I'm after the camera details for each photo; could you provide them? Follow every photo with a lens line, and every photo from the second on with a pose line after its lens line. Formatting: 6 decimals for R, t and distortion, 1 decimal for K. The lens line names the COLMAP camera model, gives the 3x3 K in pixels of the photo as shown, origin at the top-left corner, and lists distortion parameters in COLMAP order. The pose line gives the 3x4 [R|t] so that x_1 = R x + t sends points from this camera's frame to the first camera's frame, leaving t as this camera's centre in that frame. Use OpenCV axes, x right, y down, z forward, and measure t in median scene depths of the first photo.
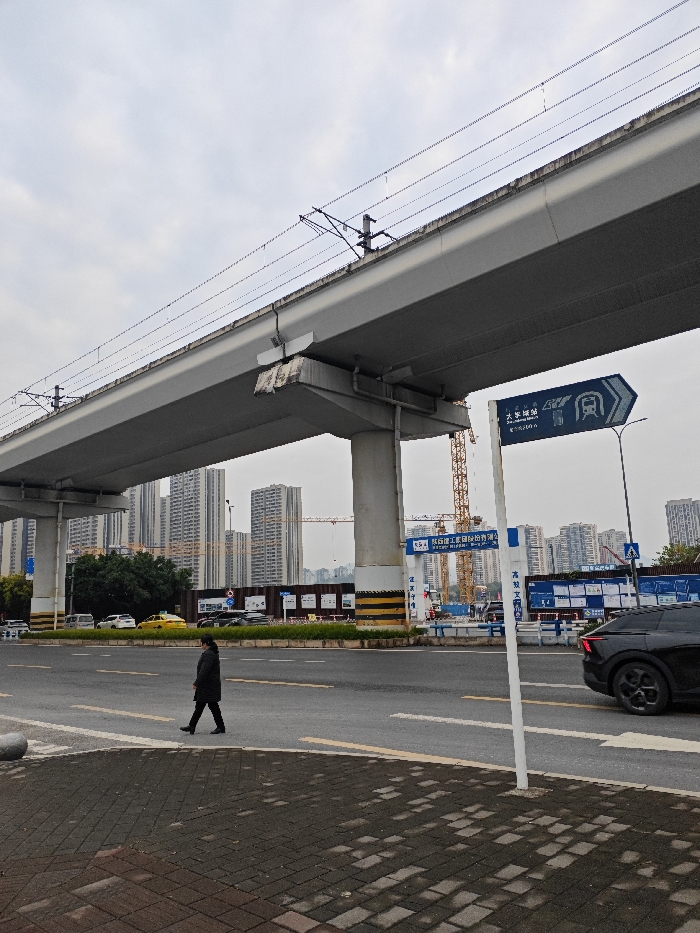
lens RADIAL K [[699.9, 0, 350.0], [0, 699.9, 466.5], [0, 0, 1]] dist [0.091543, -0.000584]
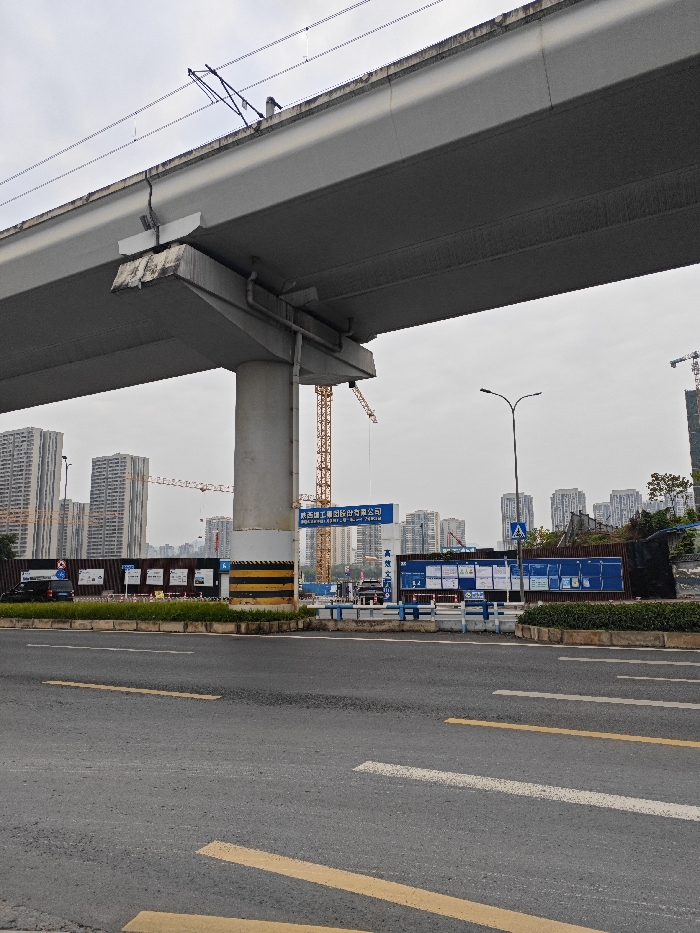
lens RADIAL K [[681.6, 0, 350.0], [0, 681.6, 466.5], [0, 0, 1]] dist [0.066793, -0.096737]
pose [[0.973908, 0.065036, 0.217425, -0.036661], [-0.069694, 0.997473, 0.013816, 0.052916], [-0.215977, -0.028608, 0.975979, 0.230026]]
